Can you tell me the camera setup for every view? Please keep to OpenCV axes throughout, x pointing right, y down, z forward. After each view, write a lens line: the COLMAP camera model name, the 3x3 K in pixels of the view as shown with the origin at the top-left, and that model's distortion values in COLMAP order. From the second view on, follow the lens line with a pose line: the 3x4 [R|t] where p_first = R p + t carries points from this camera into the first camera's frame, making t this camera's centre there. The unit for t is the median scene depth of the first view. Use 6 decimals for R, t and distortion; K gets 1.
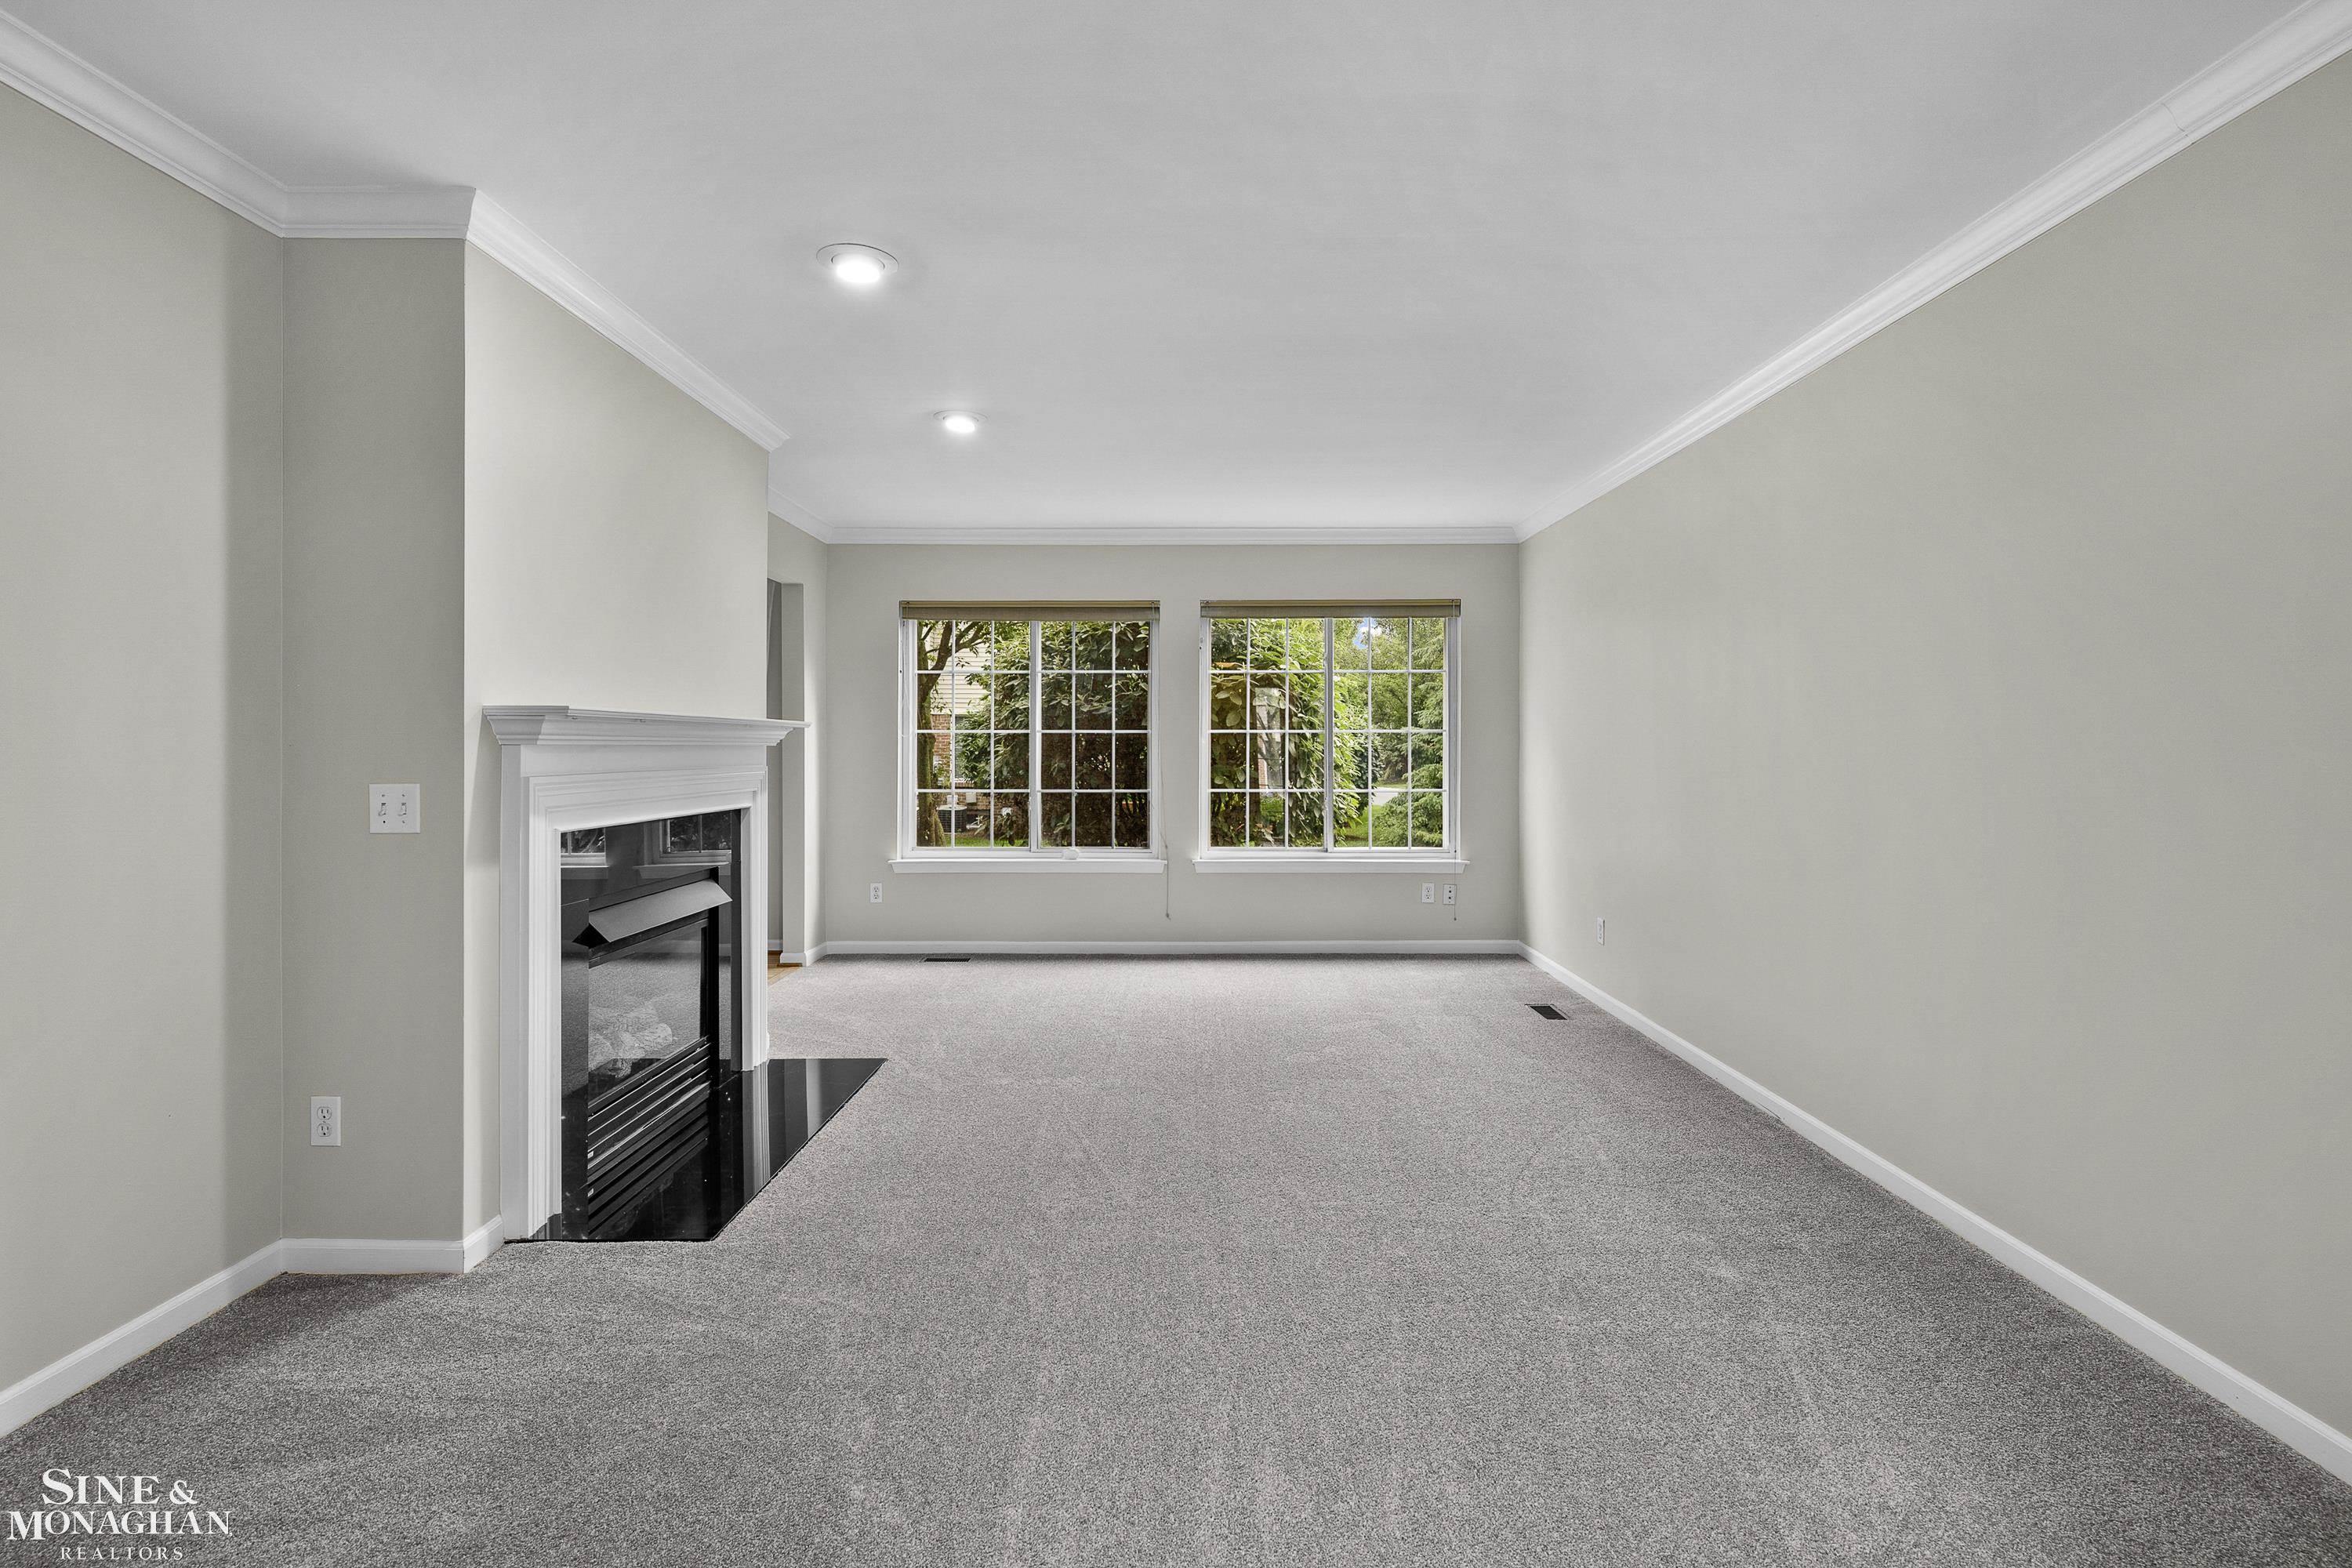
lens RADIAL K [[1079.7, 0, 1177.3], [0, 1079.7, 769.6], [0, 0, 1]] dist [-0.002865, 0.000534]
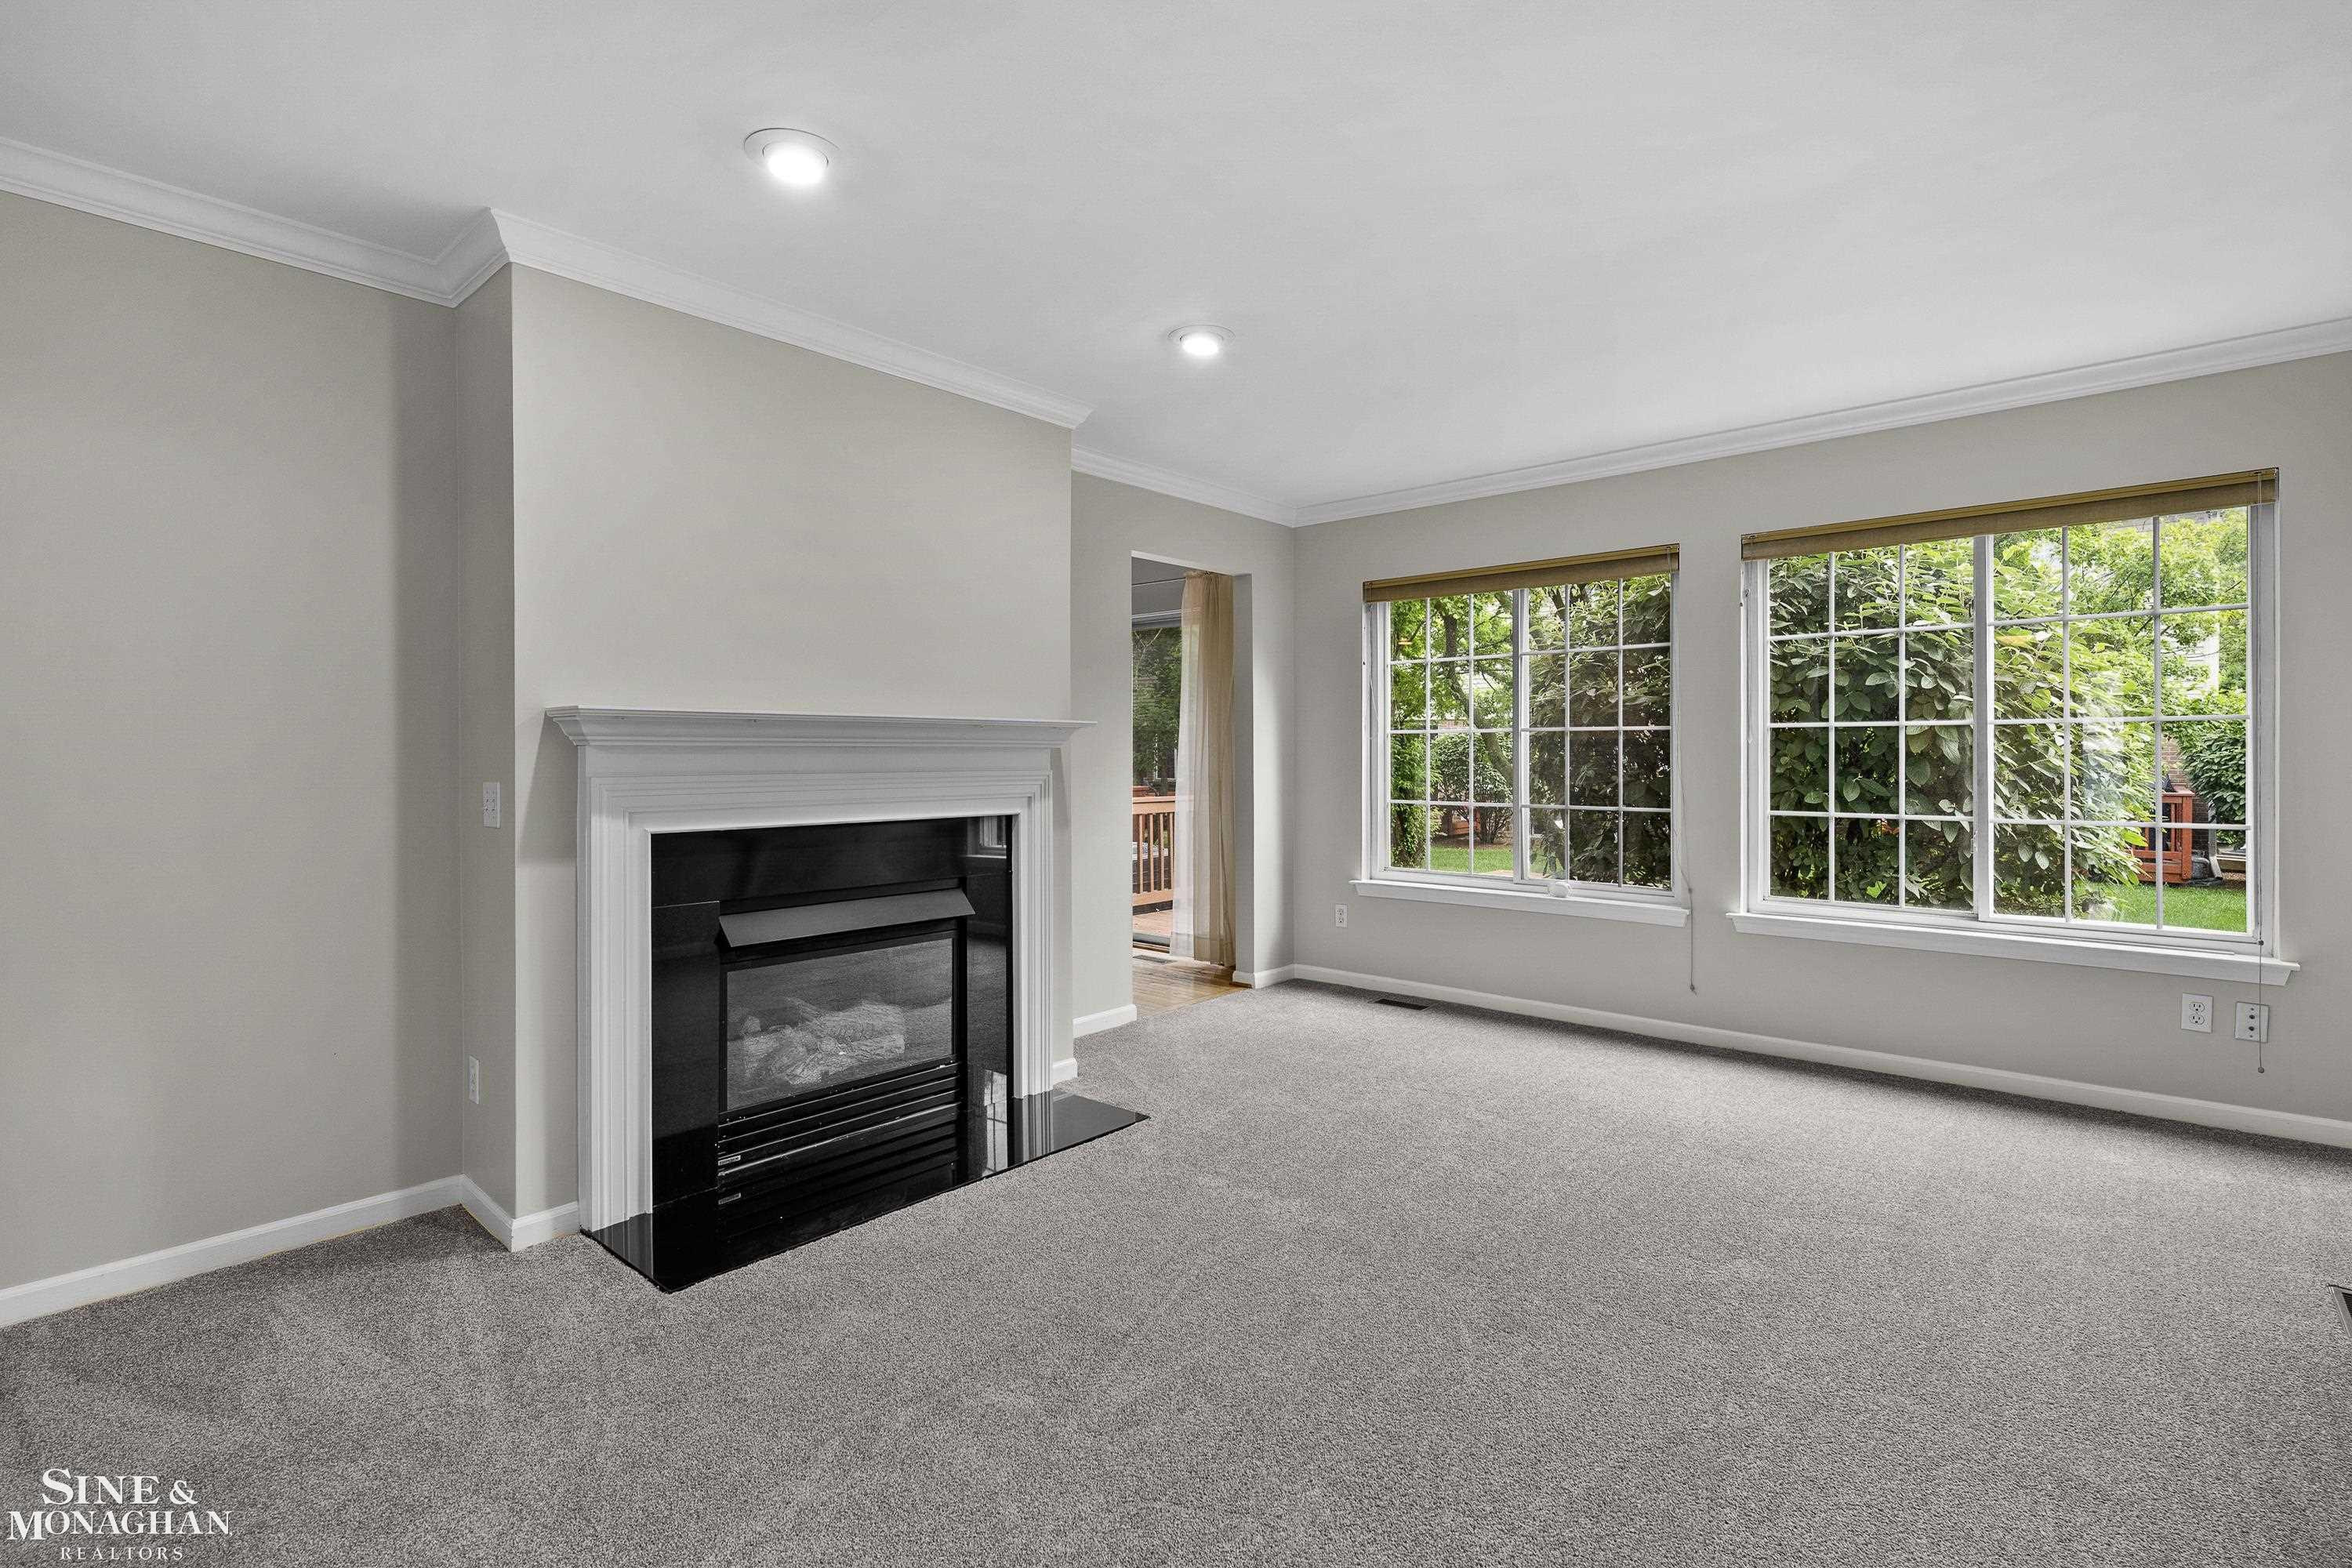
lens RADIAL K [[1079.7, 0, 1177.3], [0, 1079.7, 768.4], [0, 0, 1]] dist [-0.002865, 0.000534]
pose [[0.756055, 0.007469, -0.654466, 0.198791], [-0.011987, 0.999925, -0.002435, -0.002446], [0.654399, 0.009686, 0.756088, 0.246507]]
